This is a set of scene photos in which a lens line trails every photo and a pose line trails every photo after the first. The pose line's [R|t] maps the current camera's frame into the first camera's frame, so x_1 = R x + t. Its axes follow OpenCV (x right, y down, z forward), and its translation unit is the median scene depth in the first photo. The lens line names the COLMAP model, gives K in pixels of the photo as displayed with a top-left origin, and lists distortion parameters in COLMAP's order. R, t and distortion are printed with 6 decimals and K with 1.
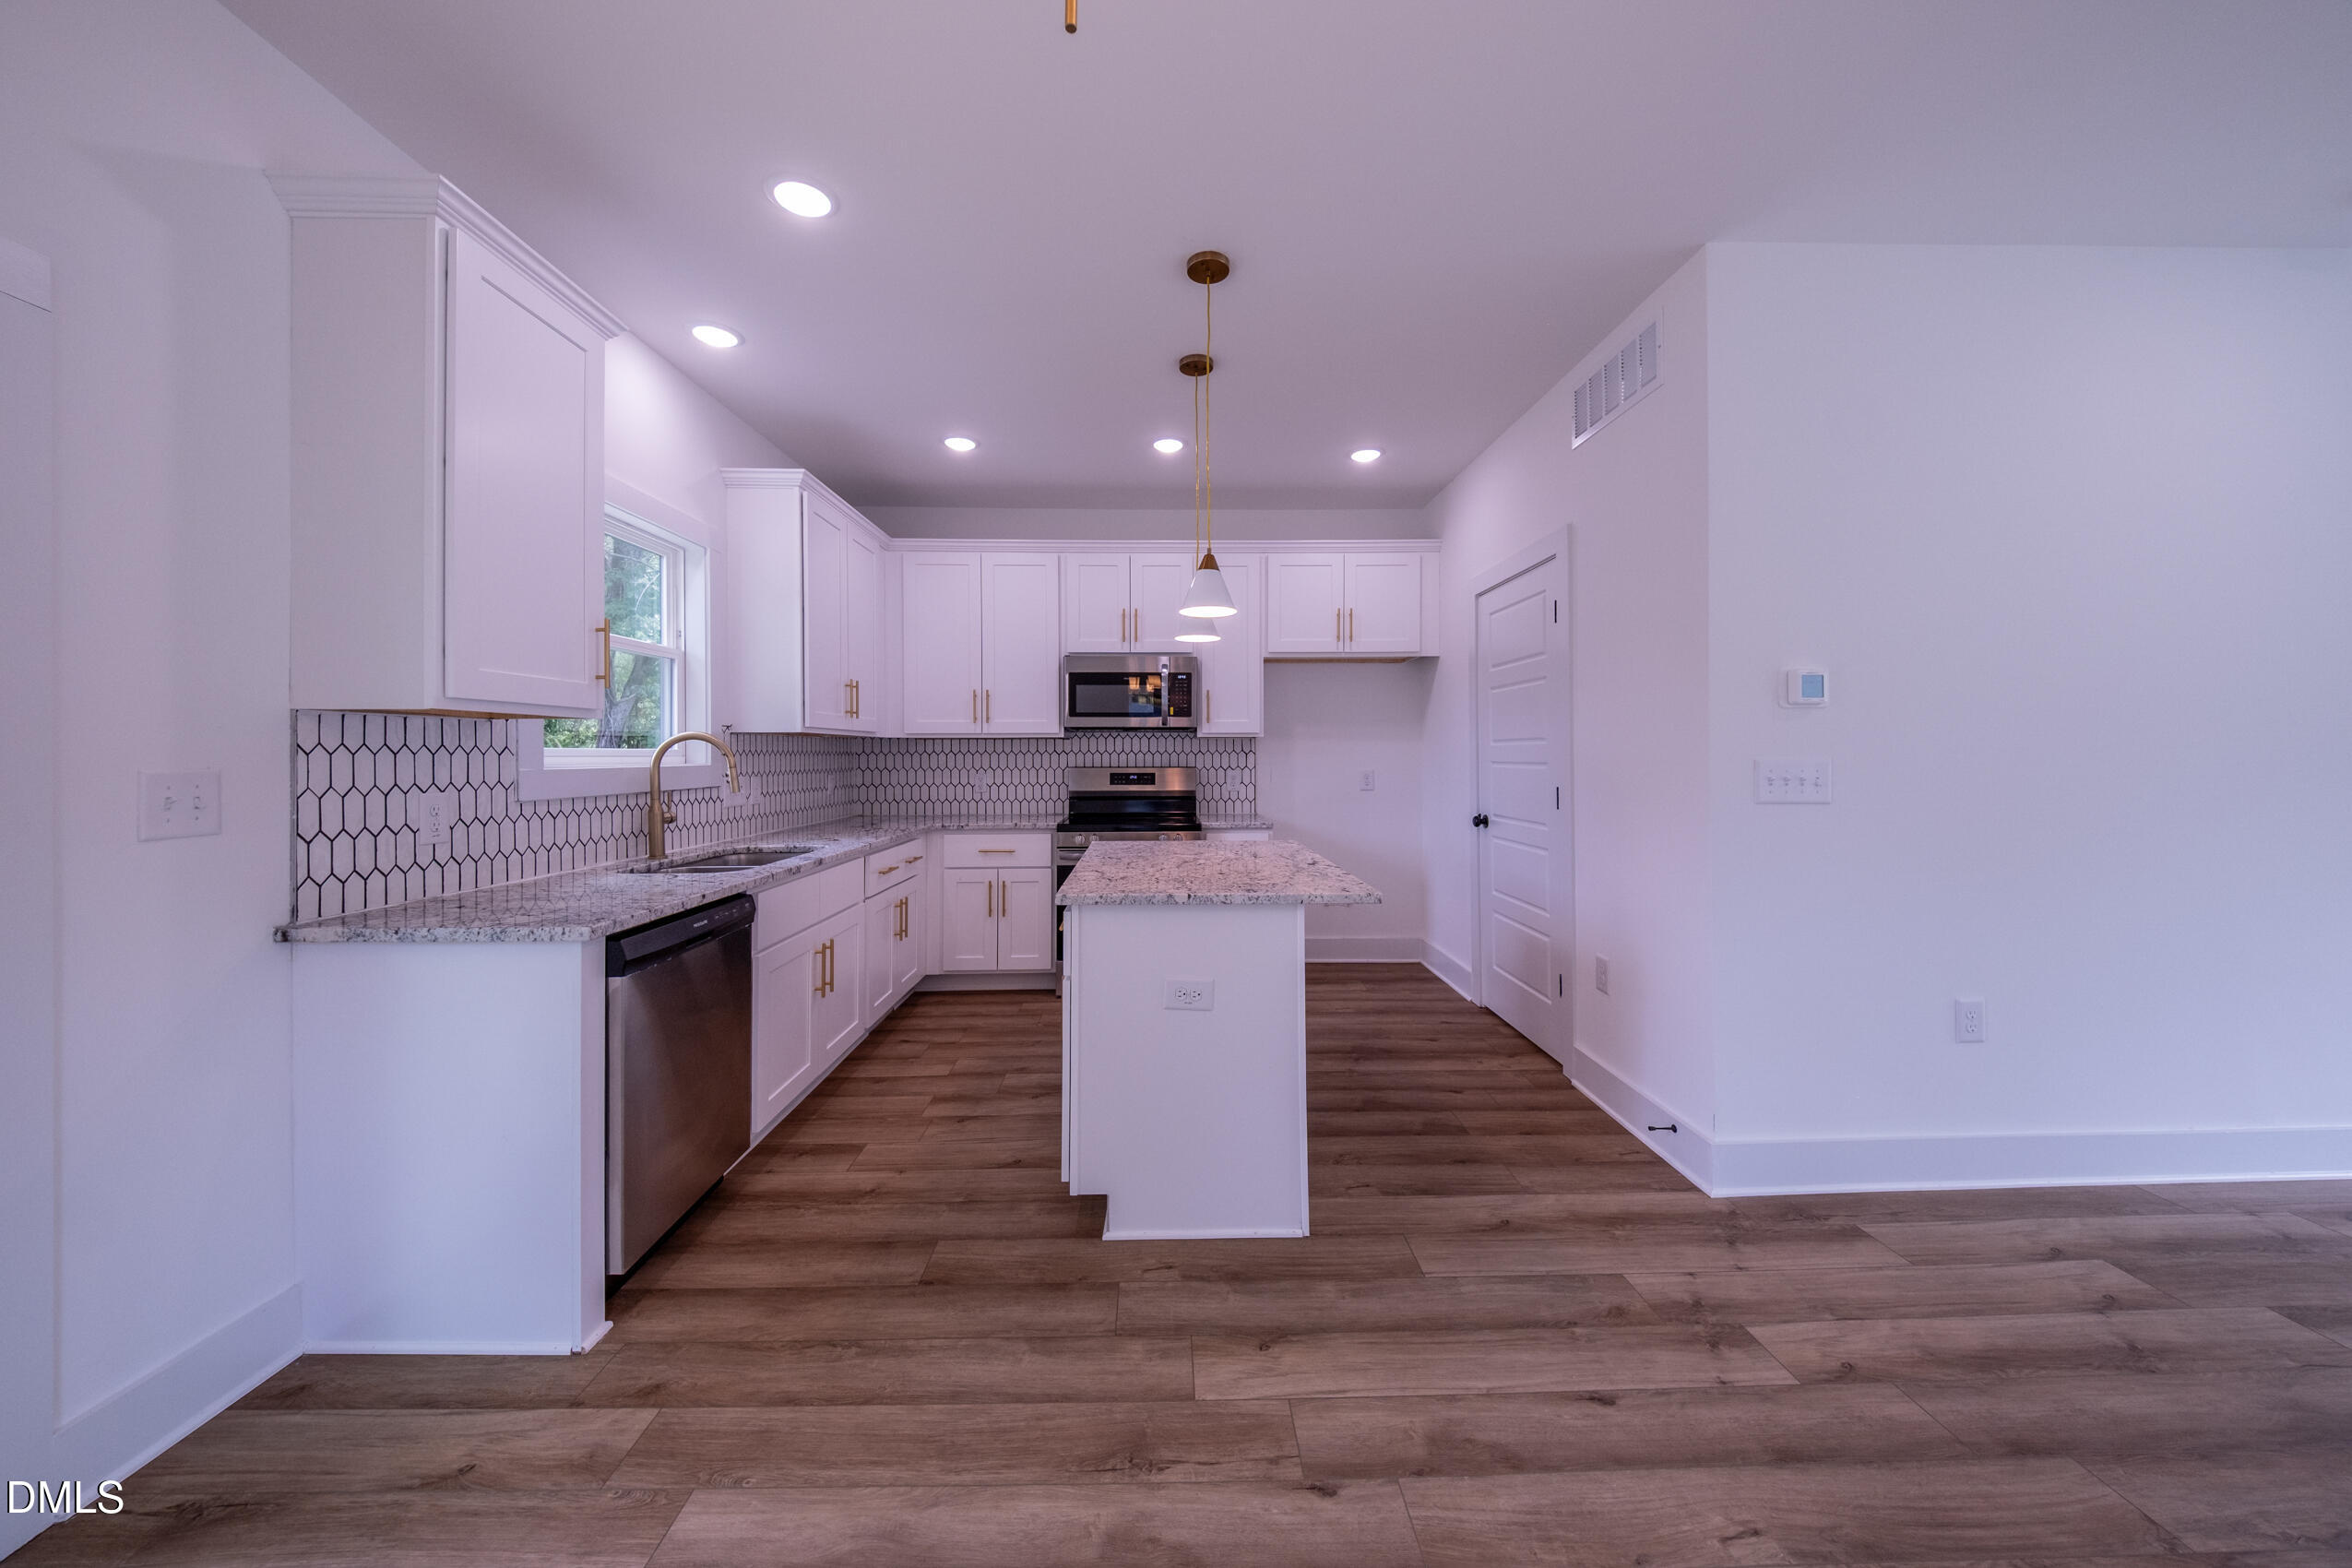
lens RADIAL K [[814.0, 0, 1164.8], [0, 814.0, 751.9], [0, 0, 1]] dist [0.001791, -0.002532]
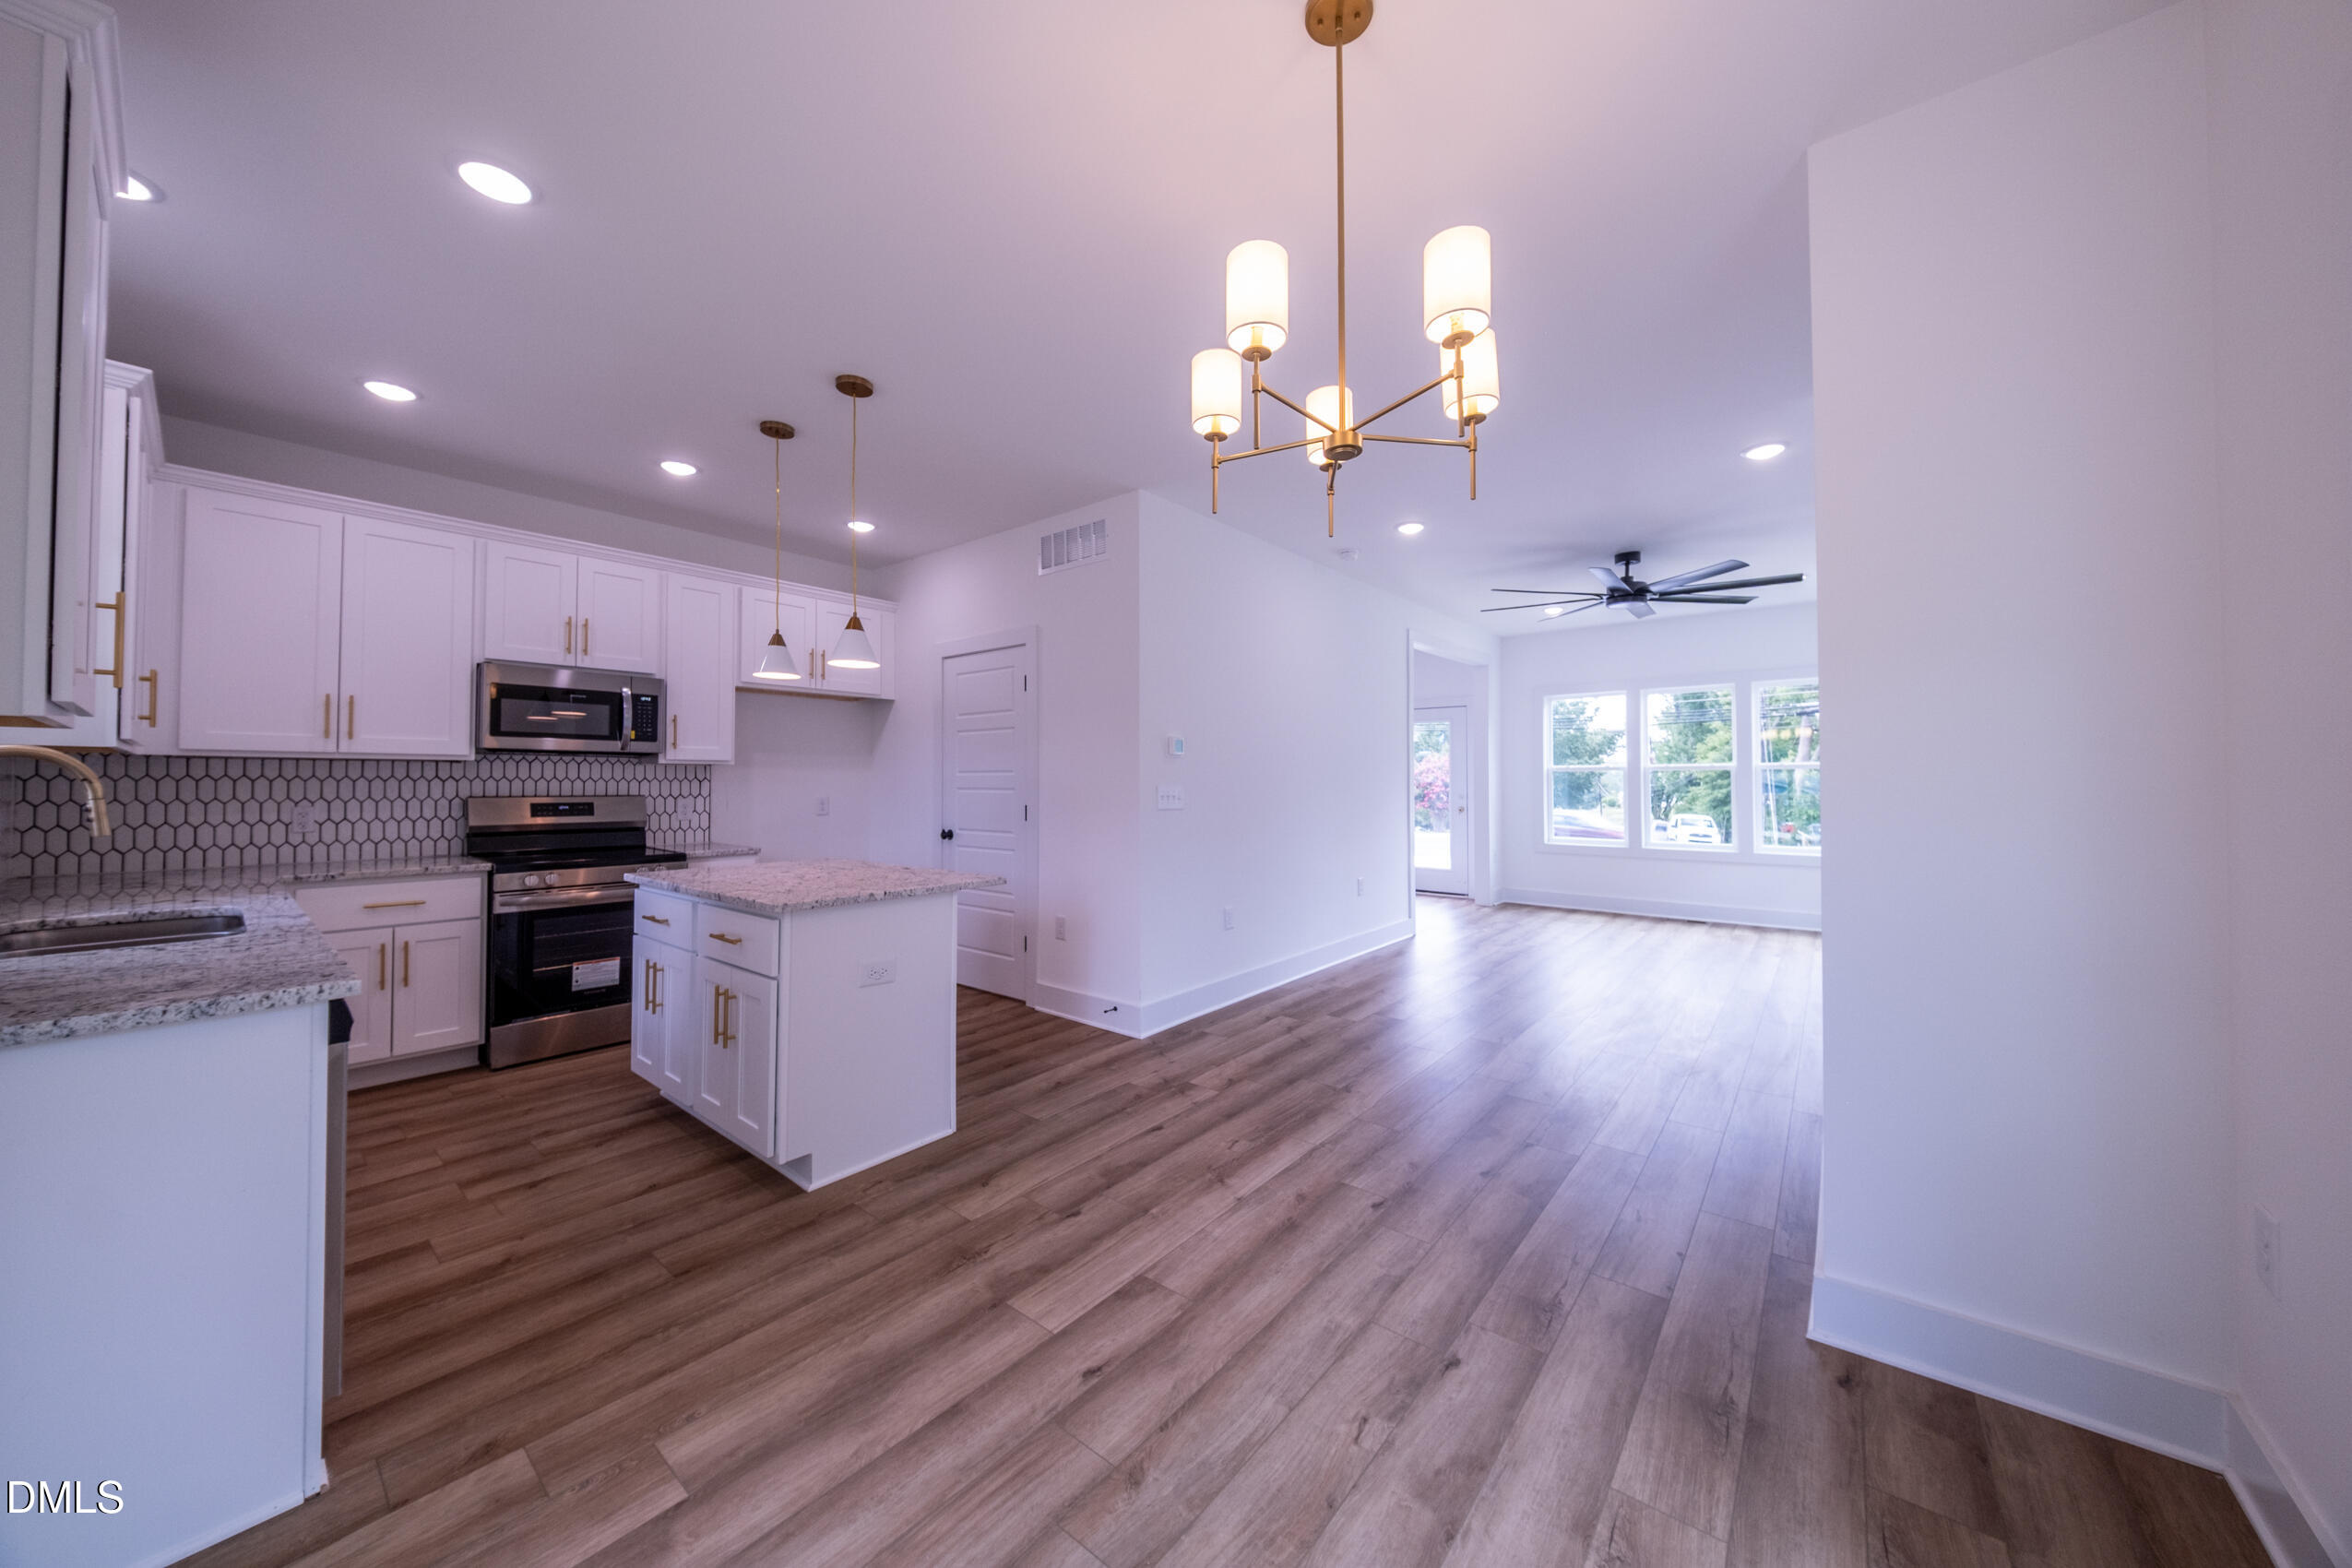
lens RADIAL K [[814.0, 0, 1177.1], [0, 814.0, 771.8], [0, 0, 1]] dist [0.001791, -0.002532]
pose [[0.642050, 0.011280, 0.766580, -0.607044], [-0.003307, 0.999923, -0.011944, 0.002140], [-0.766656, 0.005133, 0.642038, -0.163174]]
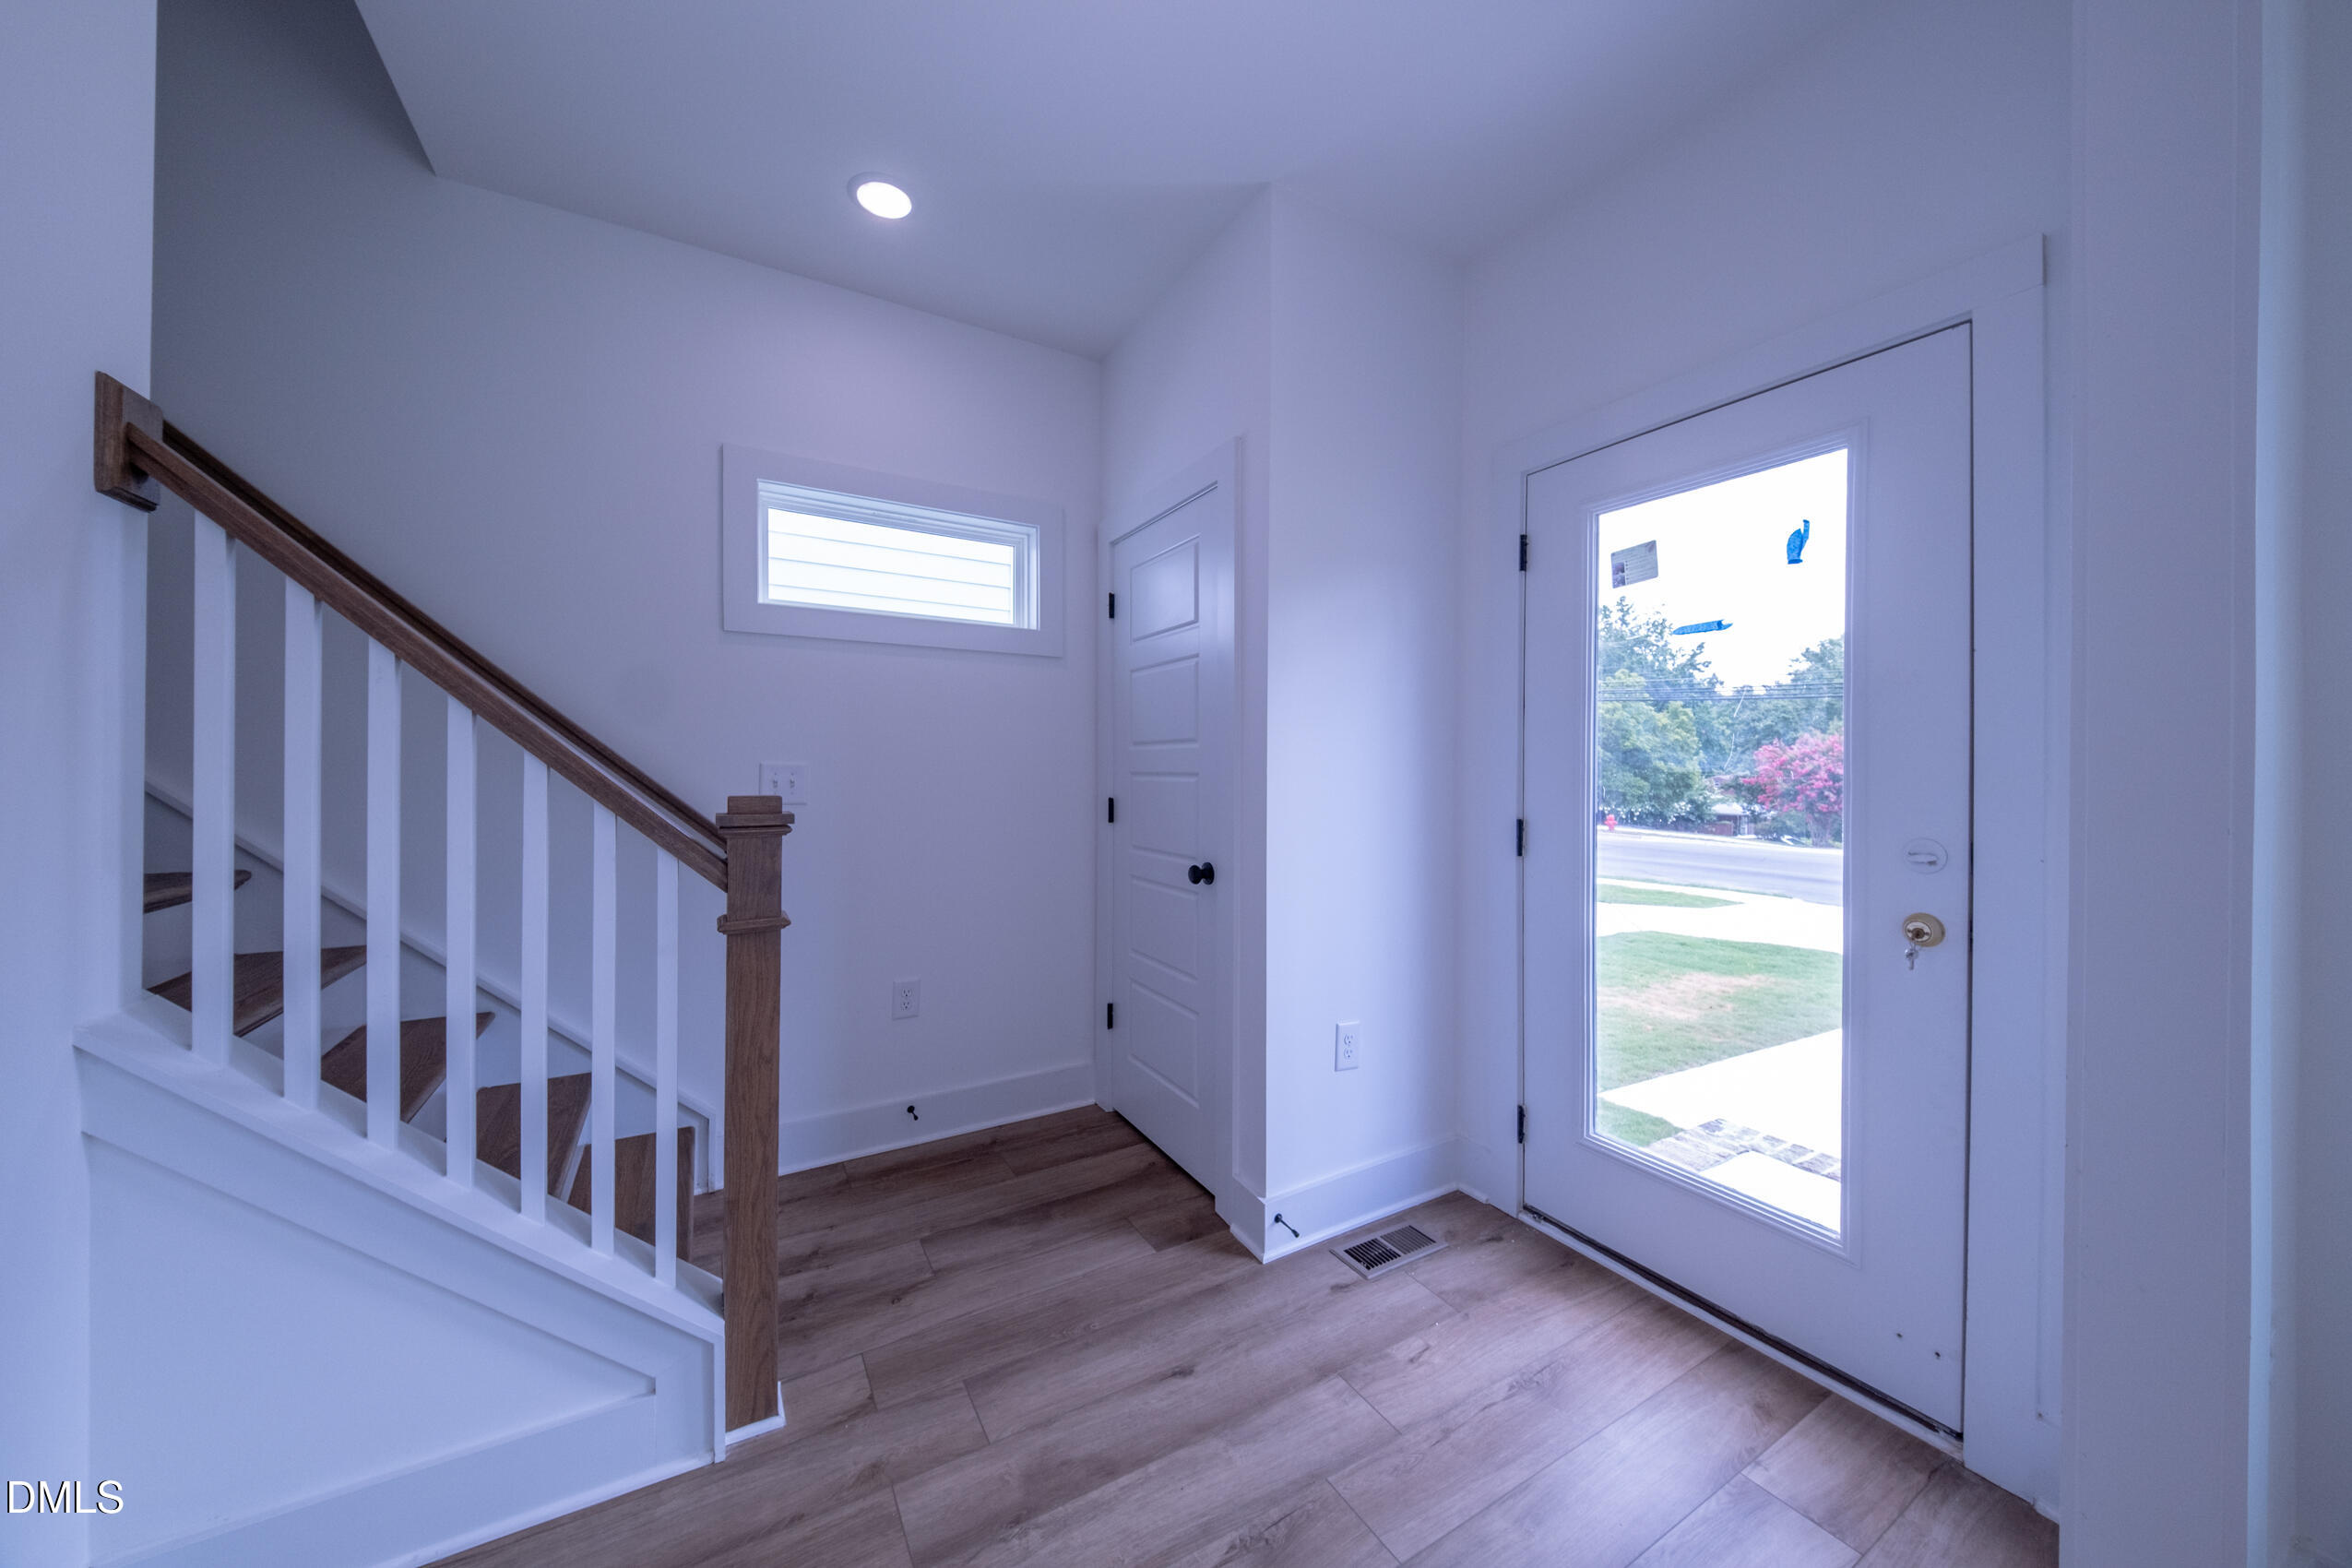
lens RADIAL K [[814.0, 0, 1185.2], [0, 814.0, 767.5], [0, 0, 1]] dist [0.001791, -0.002532]
pose [[0.873389, -0.000862, 0.487023, 0.014380], [-0.004181, 0.999948, 0.009268, -0.000745], [-0.487006, -0.010131, 0.873340, 0.049233]]
